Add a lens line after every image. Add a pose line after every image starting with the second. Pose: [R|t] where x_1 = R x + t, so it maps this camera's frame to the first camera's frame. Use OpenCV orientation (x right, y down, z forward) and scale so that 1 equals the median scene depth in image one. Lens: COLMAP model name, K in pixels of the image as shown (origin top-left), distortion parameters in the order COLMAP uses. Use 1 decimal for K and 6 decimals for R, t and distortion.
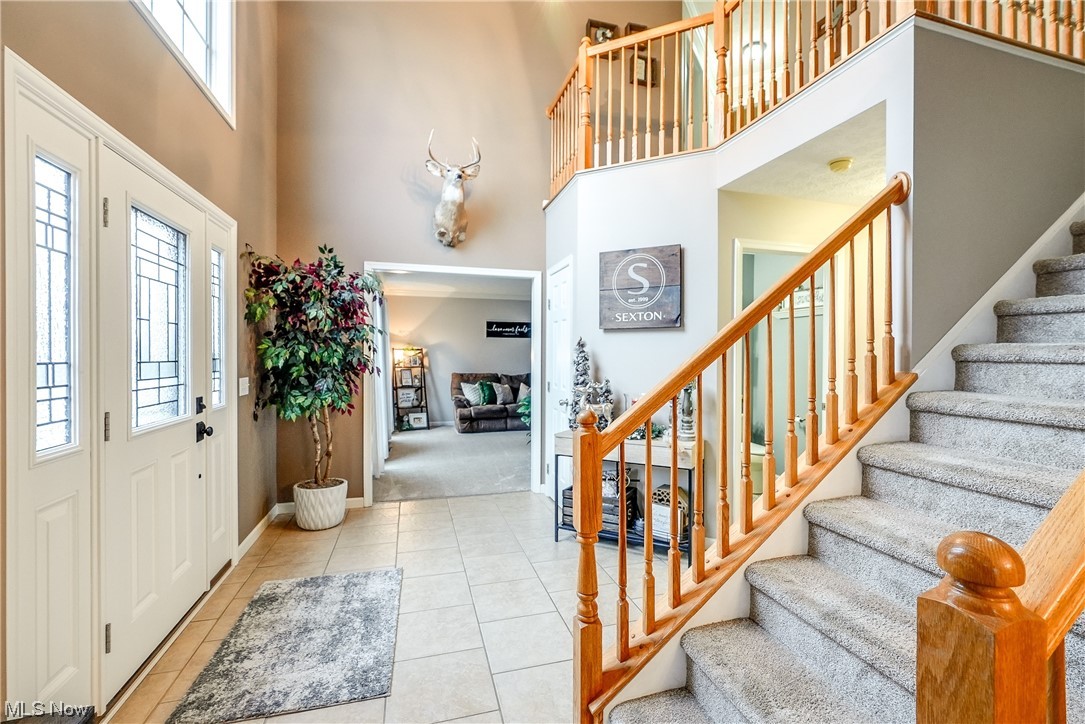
lens RADIAL K [[497.4, 0, 546.5], [0, 497.4, 356.8], [0, 0, 1]] dist [-0.004251, -0.000193]
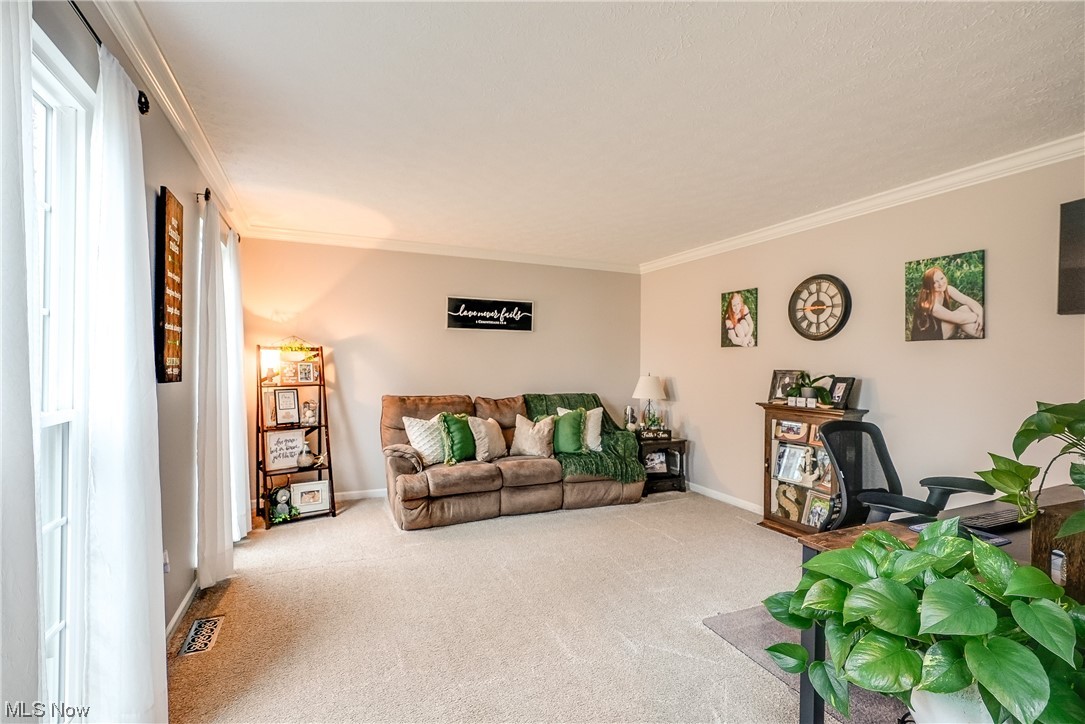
lens RADIAL K [[511.7, 0, 533.3], [0, 511.7, 358.2], [0, 0, 1]] dist [-0.001079, -0.000006]
pose [[0.991248, 0.008162, 0.131763, -0.110653], [-0.007839, 0.999965, -0.002973, -0.005614], [-0.131783, 0.001914, 0.991277, 0.478011]]
